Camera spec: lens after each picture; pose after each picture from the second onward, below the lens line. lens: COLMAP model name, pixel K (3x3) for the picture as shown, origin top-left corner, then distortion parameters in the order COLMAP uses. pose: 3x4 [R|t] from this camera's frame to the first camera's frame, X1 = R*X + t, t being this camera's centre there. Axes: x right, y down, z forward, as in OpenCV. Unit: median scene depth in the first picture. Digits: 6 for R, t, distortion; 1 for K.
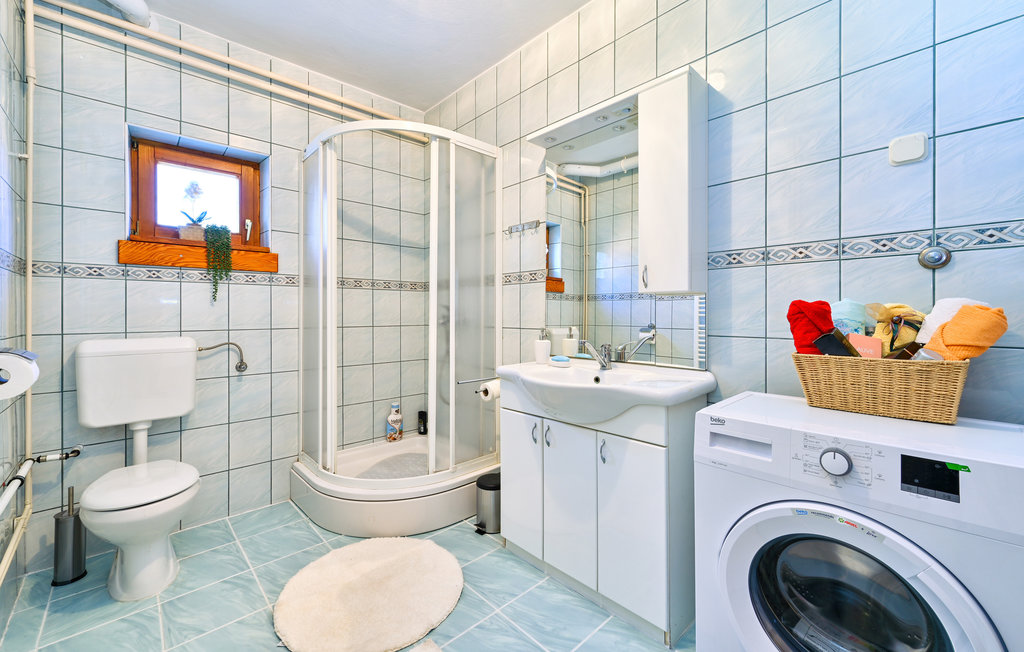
lens RADIAL K [[408.6, 0, 516.3], [0, 408.6, 313.9], [0, 0, 1]] dist [0.001395, 0.000226]
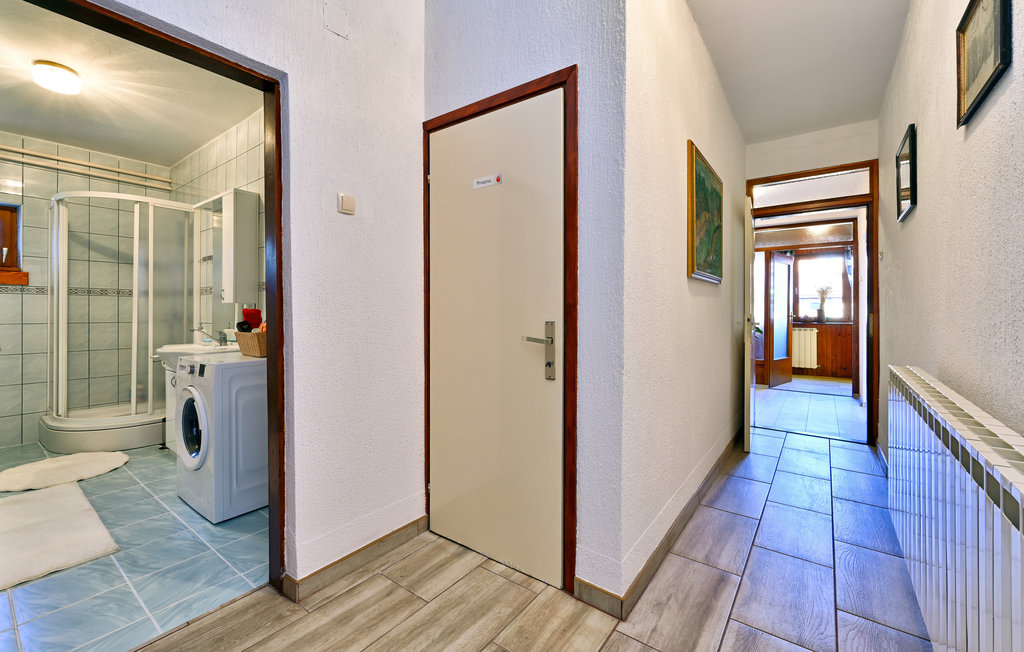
lens RADIAL K [[421.3, 0, 512.6], [0, 421.3, 313.5], [0, 0, 1]] dist [-0.001466, -0.000143]
pose [[0.986749, 0.001884, 0.162242, 1.045706], [-0.001997, 0.999998, 0.000534, -0.005487], [-0.162241, -0.000851, 0.986751, -0.902500]]
